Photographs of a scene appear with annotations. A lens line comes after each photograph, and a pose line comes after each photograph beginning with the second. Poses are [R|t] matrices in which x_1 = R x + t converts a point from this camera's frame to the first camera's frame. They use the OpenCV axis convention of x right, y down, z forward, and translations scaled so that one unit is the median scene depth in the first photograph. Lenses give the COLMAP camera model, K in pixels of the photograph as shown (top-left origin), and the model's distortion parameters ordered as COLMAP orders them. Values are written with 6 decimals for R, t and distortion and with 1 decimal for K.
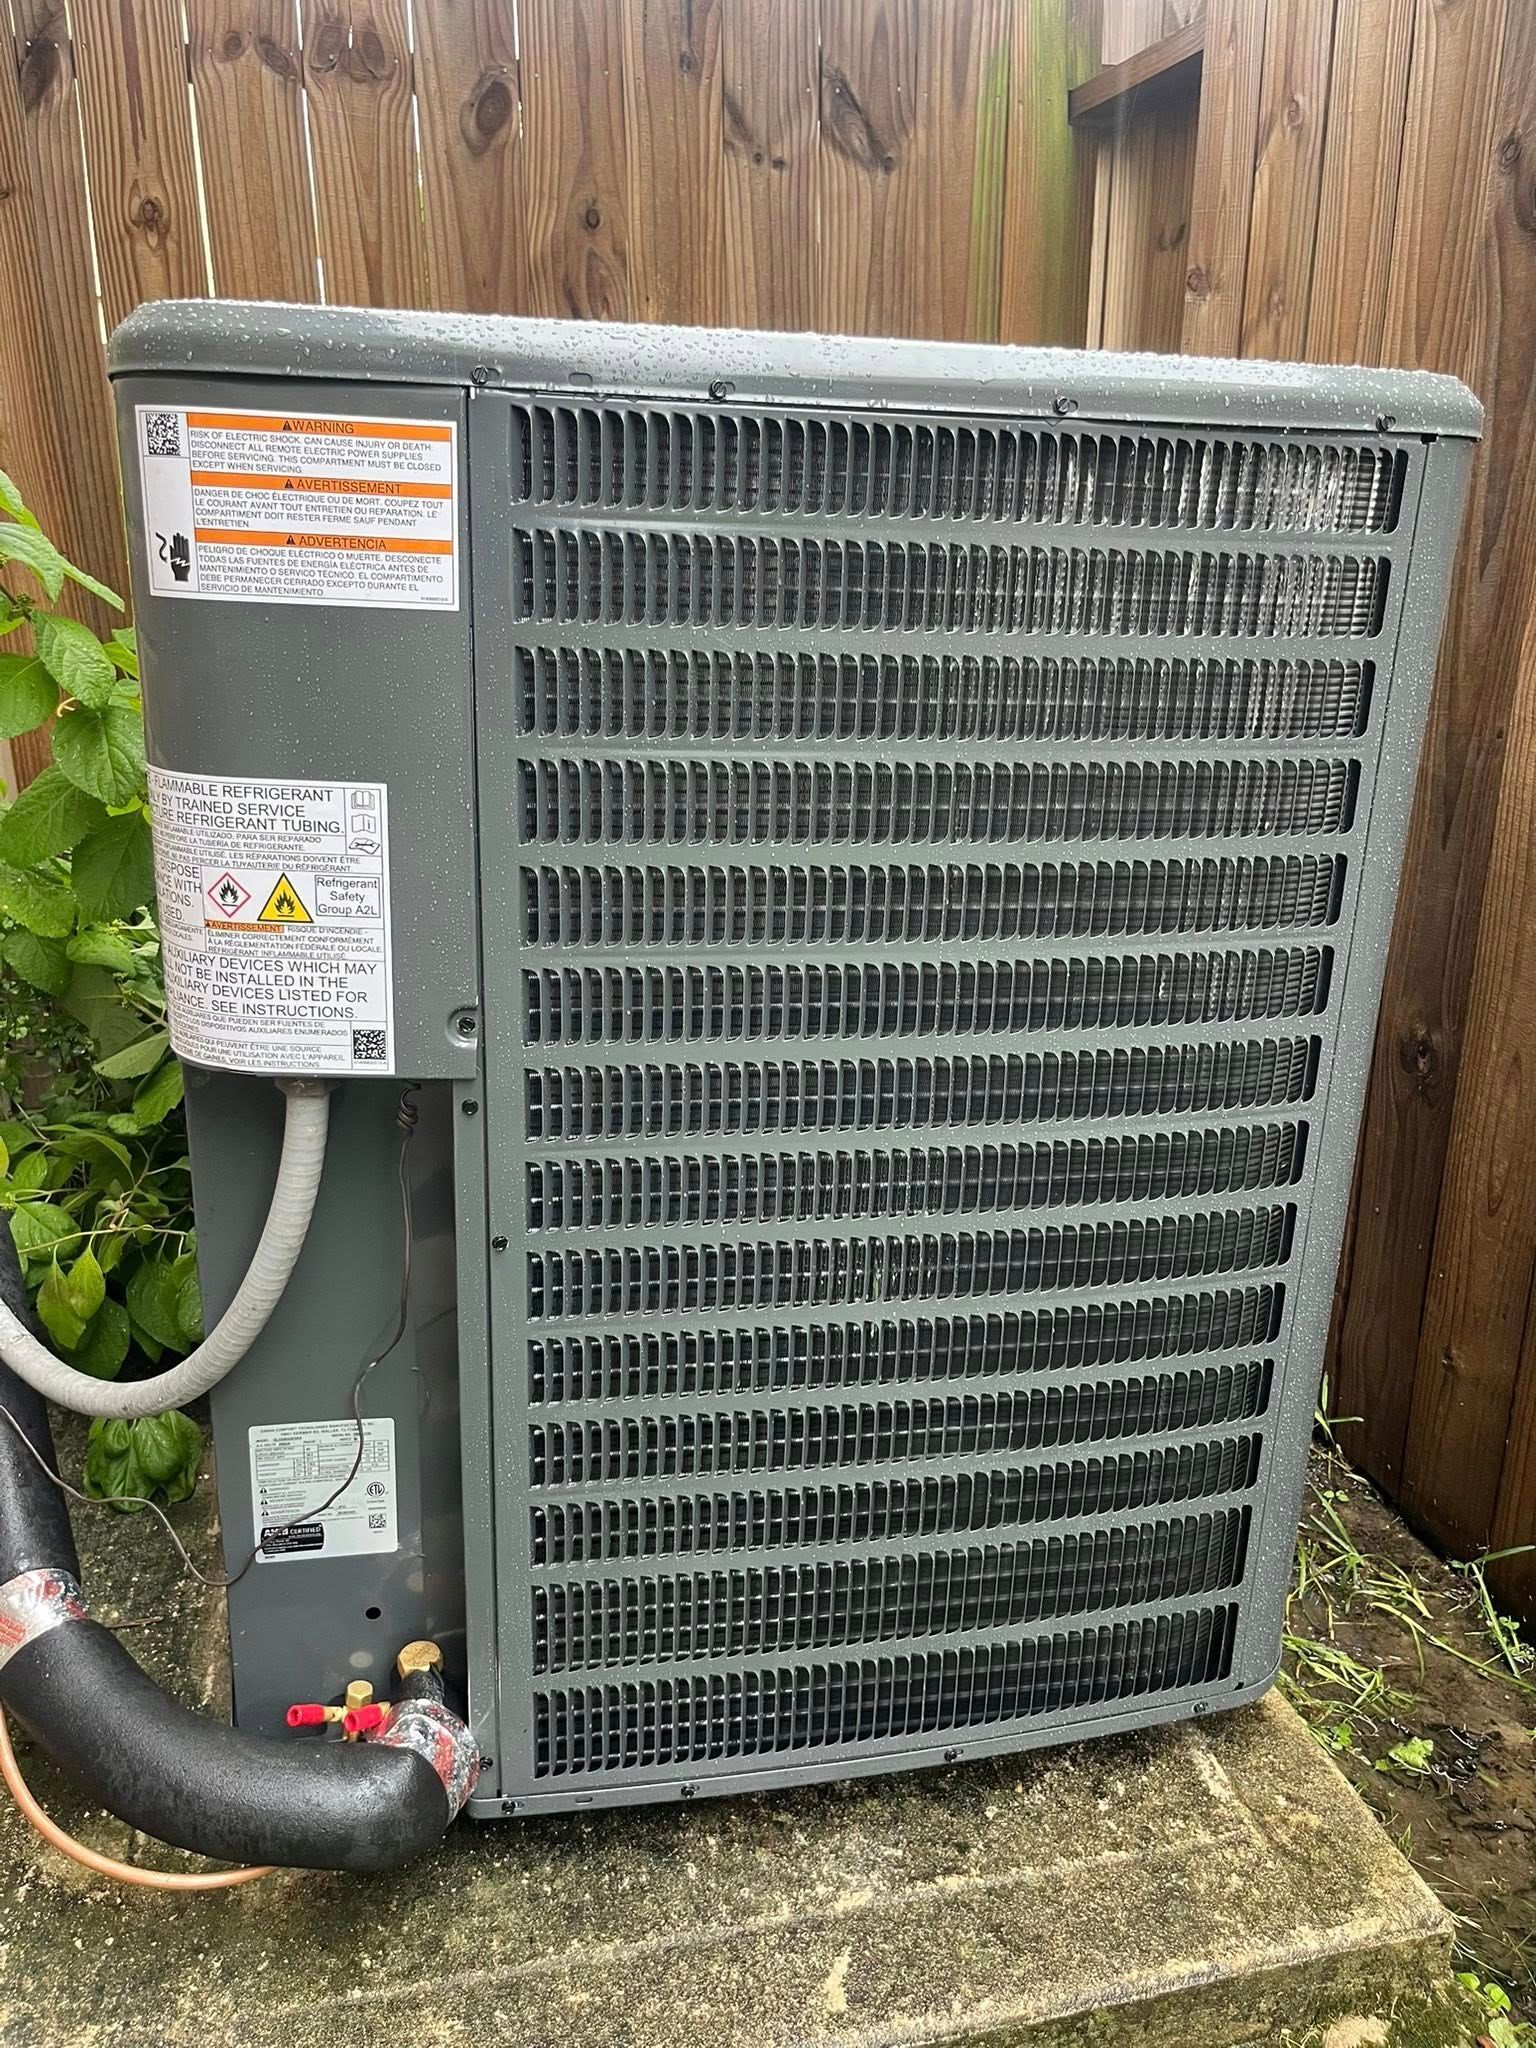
lens RADIAL K [[1581.2, 0, 768.7], [0, 1581.2, 1054.8], [0, 0, 1]] dist [0.073521, -0.116114]
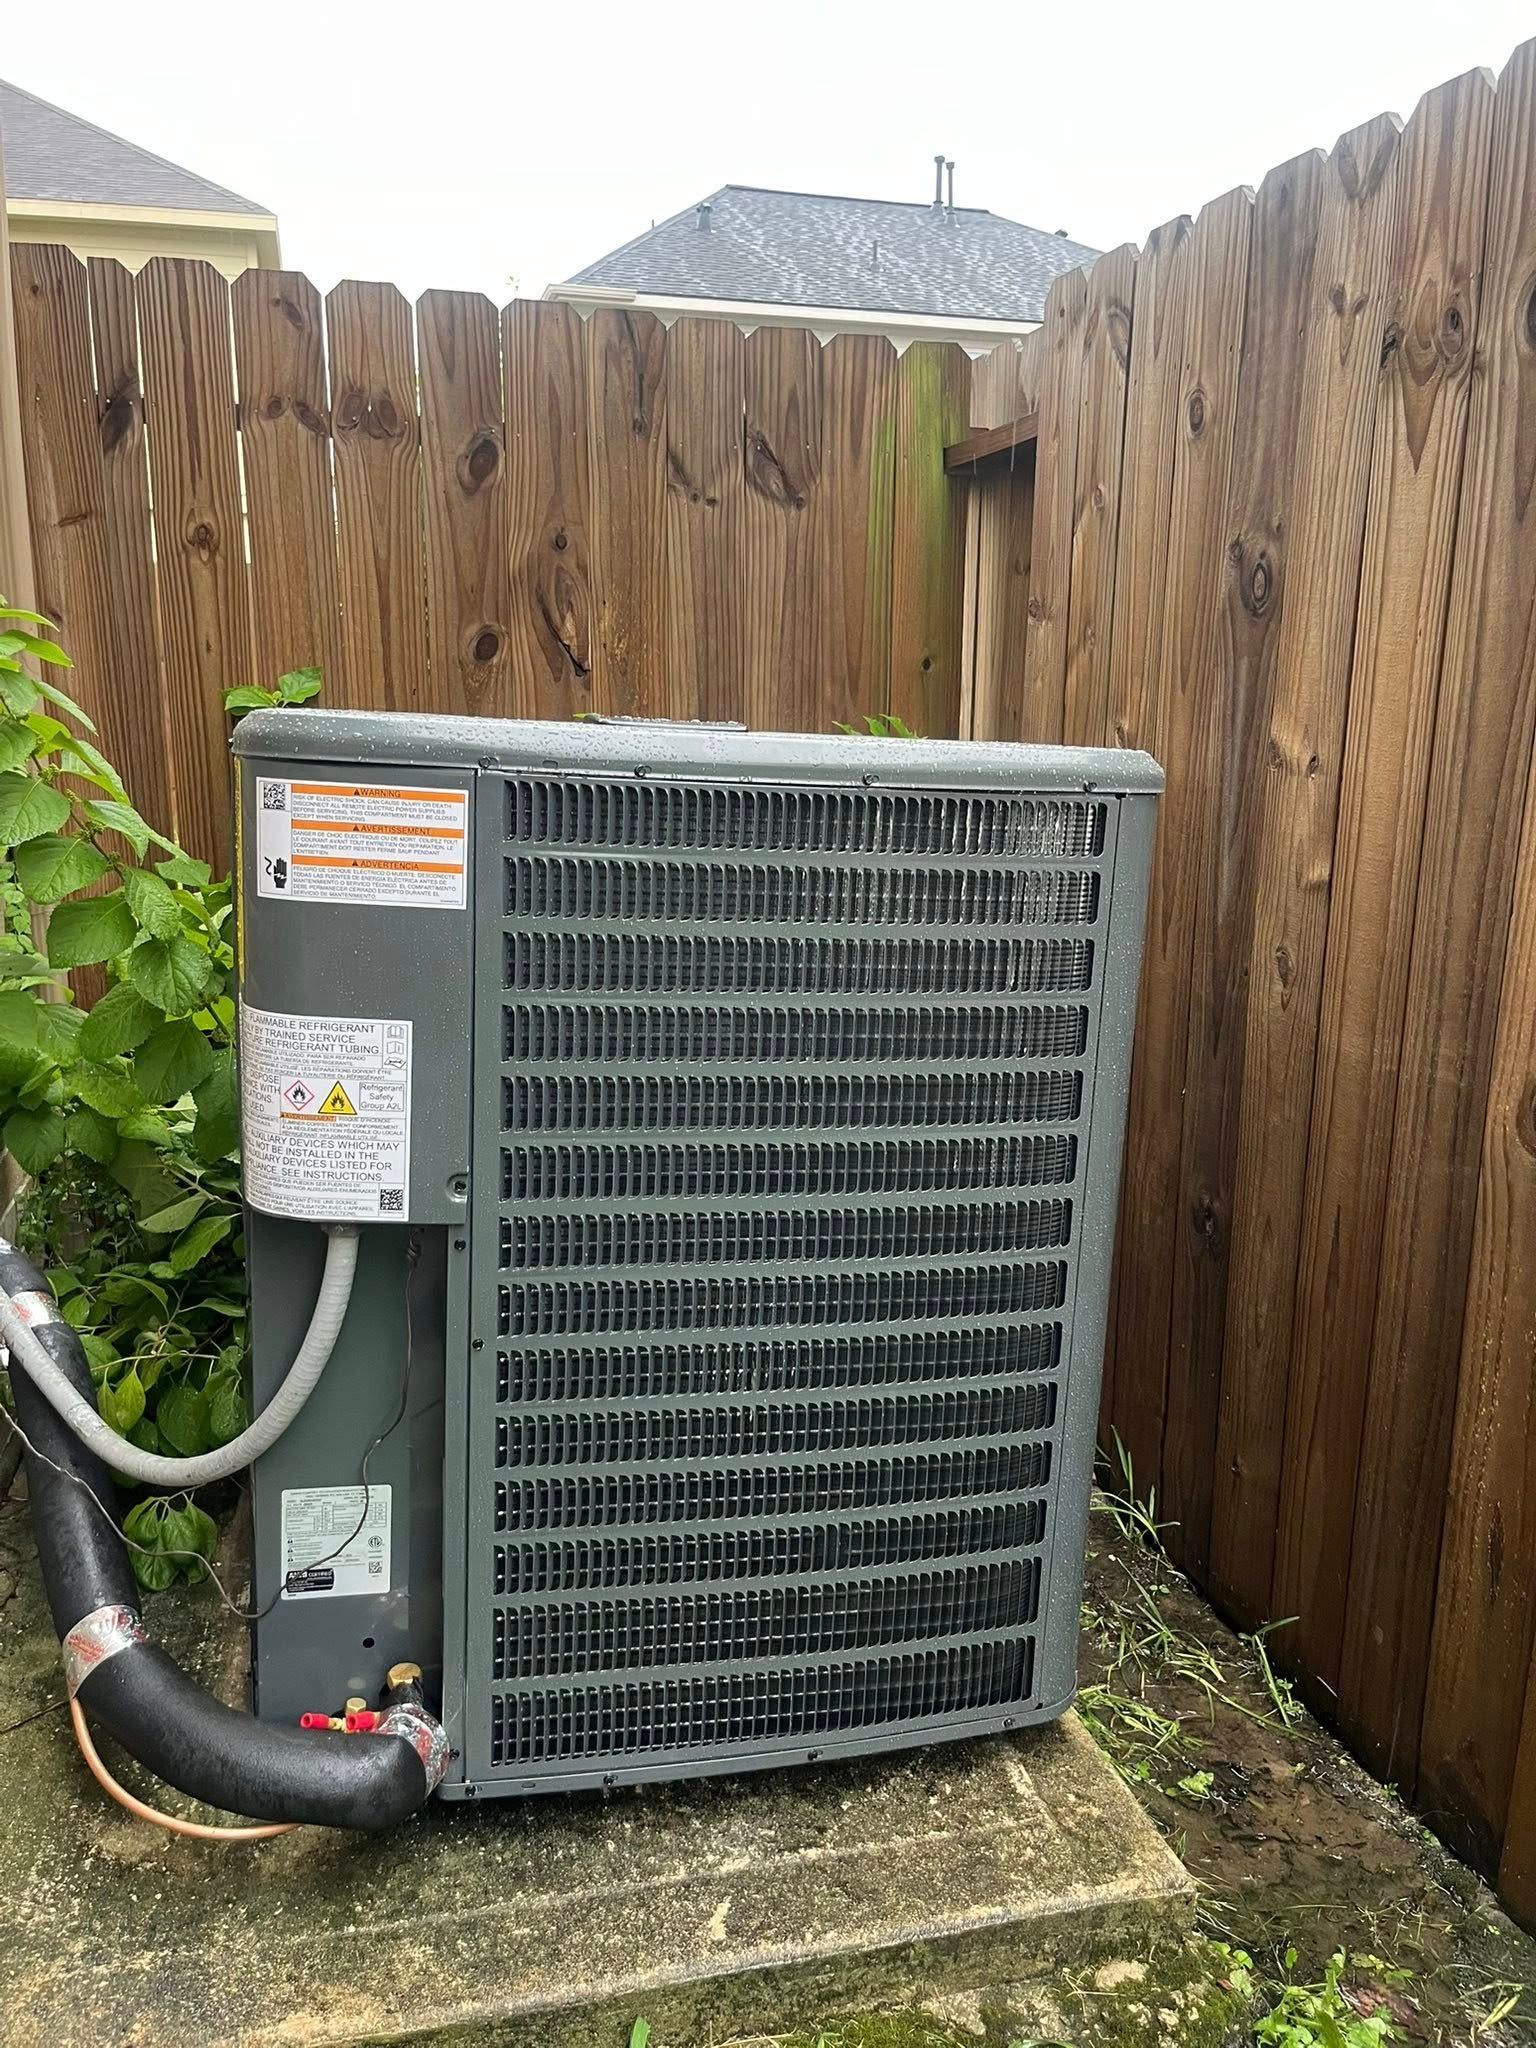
lens RADIAL K [[1581.2, 0, 768.7], [0, 1581.2, 1054.8], [0, 0, 1]] dist [0.073521, -0.116114]
pose [[0.999581, 0.008777, 0.027587, 0.039205], [-0.005710, 0.993986, -0.109357, 0.015263], [-0.028381, 0.109153, 0.993620, -0.368151]]
